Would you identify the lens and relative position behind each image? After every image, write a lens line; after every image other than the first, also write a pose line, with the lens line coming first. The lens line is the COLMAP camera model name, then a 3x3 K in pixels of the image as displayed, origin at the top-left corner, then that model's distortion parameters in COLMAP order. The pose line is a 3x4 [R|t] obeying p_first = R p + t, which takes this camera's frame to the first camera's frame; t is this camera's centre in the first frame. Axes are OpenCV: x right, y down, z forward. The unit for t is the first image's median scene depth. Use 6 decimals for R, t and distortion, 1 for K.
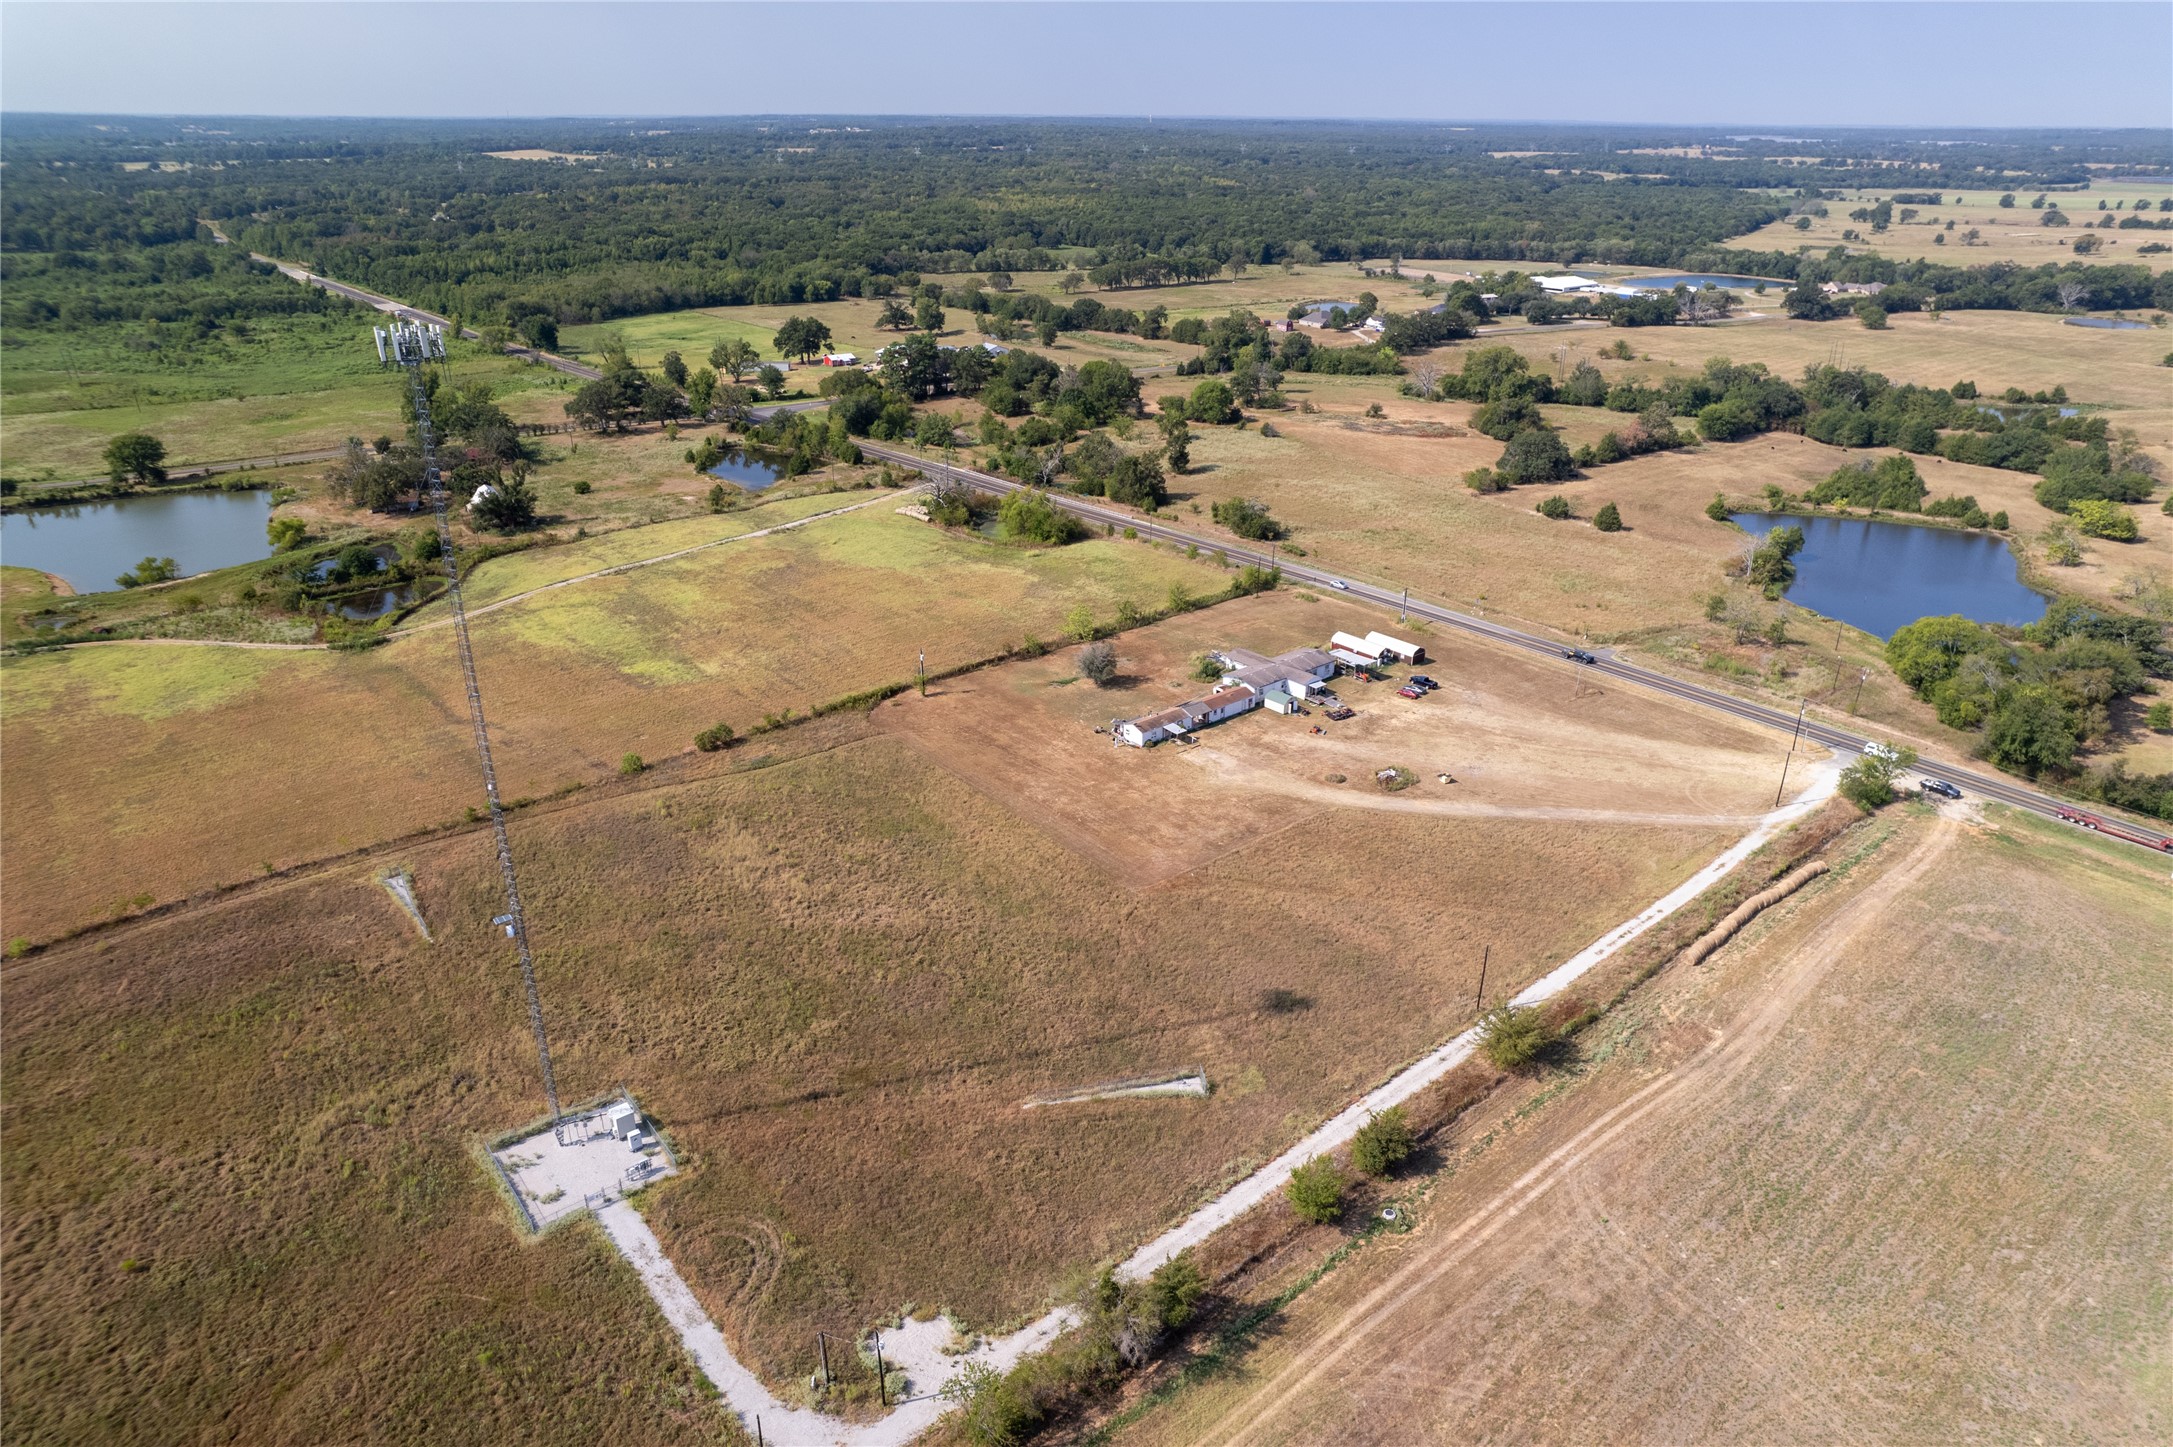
lens RADIAL K [[1408.5, 0, 1089.7], [0, 1408.5, 719.3], [0, 0, 1]] dist [-0.081320, 0.083387]
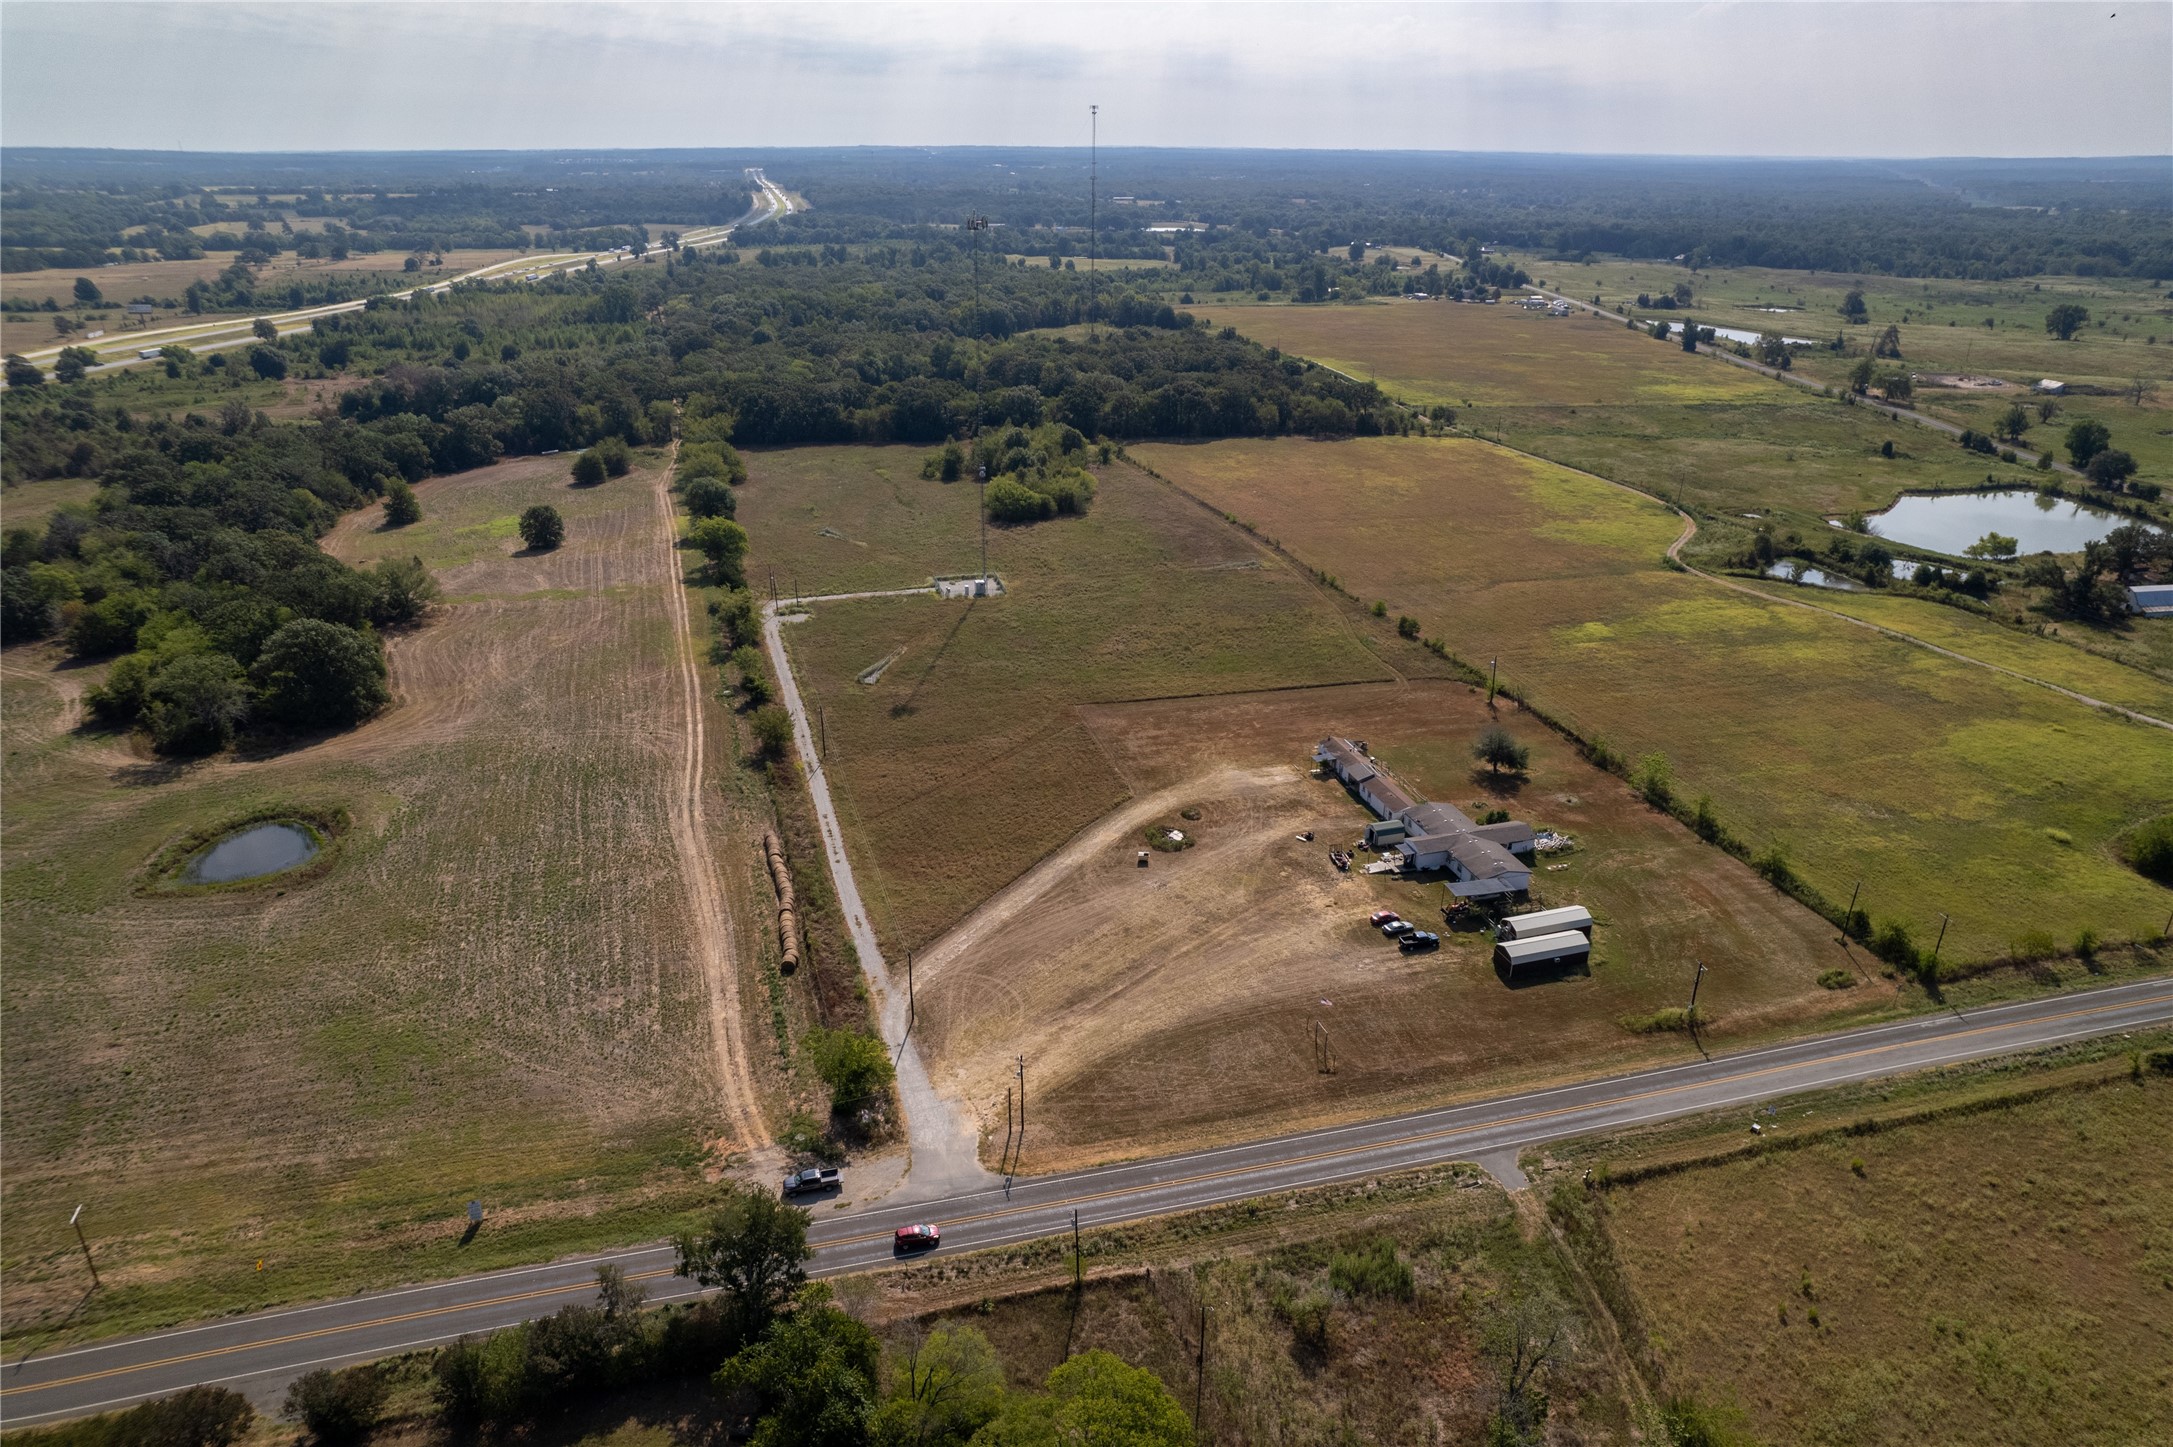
lens RADIAL K [[1408.5, 0, 1089.7], [0, 1408.5, 719.3], [0, 0, 1]] dist [-0.081320, 0.083387]
pose [[-0.407790, 0.345853, -0.845040, 1.266365], [-0.373703, 0.781205, 0.500064, -0.594151], [0.833099, 0.519716, -0.189321, 1.365512]]
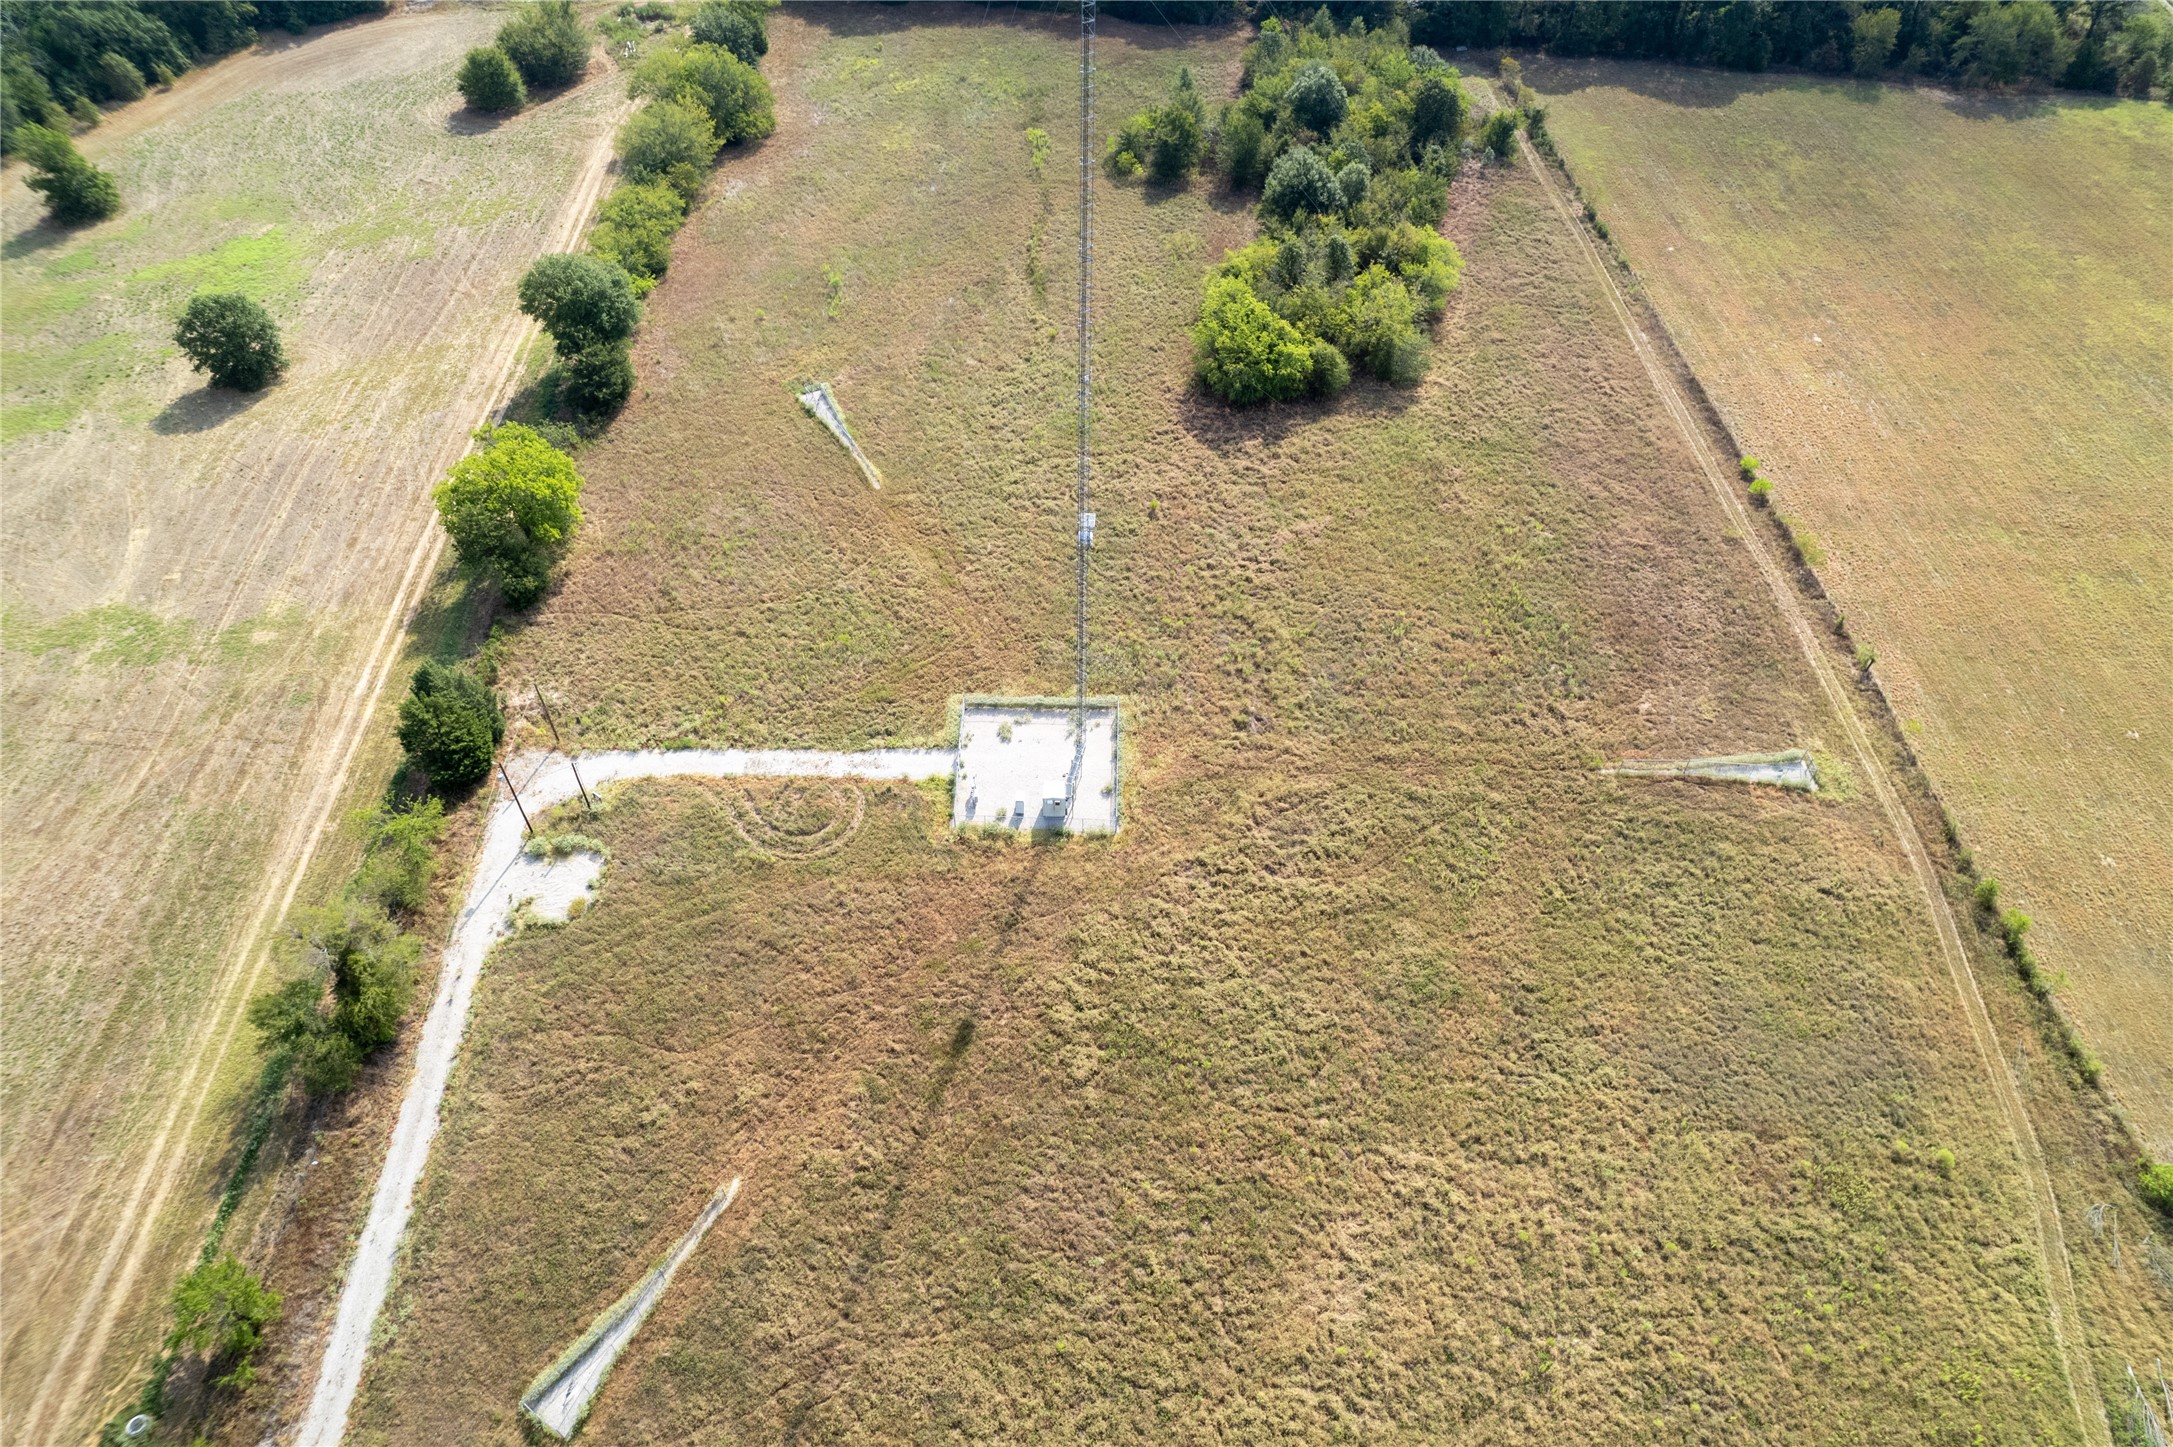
lens RADIAL K [[1408.5, 0, 1089.7], [0, 1408.5, 719.3], [0, 0, 1]] dist [-0.081320, 0.083387]
pose [[-0.630283, 0.563161, -0.534408, 0.068540], [-0.324490, 0.434249, 0.840318, -0.378476], [0.705301, 0.703048, -0.090960, 0.860042]]
